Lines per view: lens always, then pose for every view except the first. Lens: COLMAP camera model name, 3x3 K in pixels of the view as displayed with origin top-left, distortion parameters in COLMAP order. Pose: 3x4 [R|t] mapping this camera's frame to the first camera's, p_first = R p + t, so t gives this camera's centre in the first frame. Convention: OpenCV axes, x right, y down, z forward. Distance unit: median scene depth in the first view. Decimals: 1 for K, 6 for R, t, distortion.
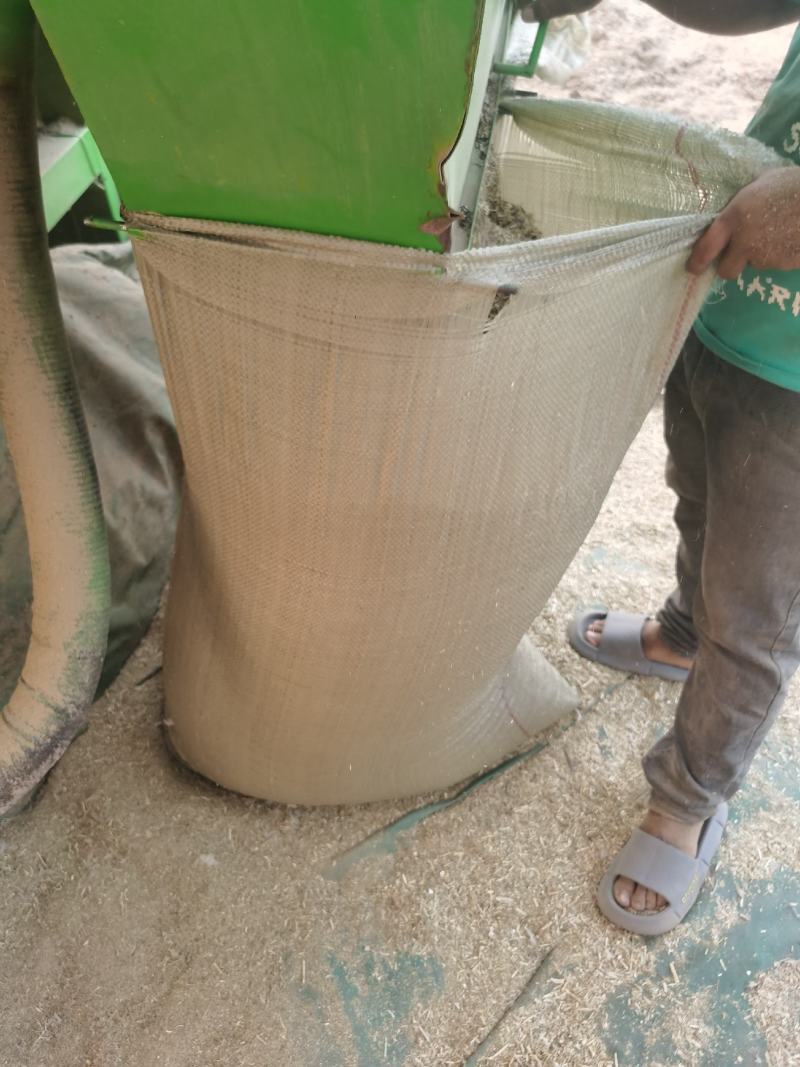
lens RADIAL K [[838.1, 0, 399.7], [0, 838.1, 535.0], [0, 0, 1]] dist [0.089534, -0.128528]
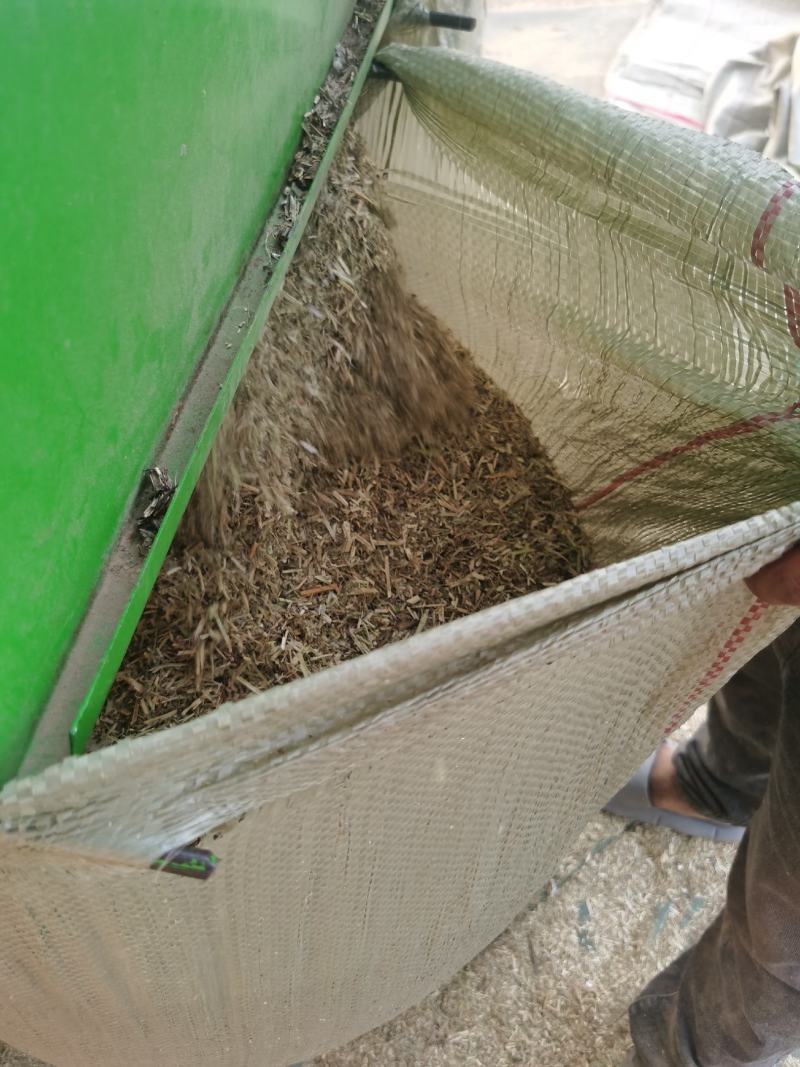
lens RADIAL K [[838.1, 0, 399.7], [0, 838.1, 535.0], [0, 0, 1]] dist [0.089534, -0.128528]
pose [[0.998159, 0.033961, -0.050254, 0.108571], [-0.023454, 0.980211, 0.196561, -0.233126], [0.055935, -0.195020, 0.979203, 0.339763]]
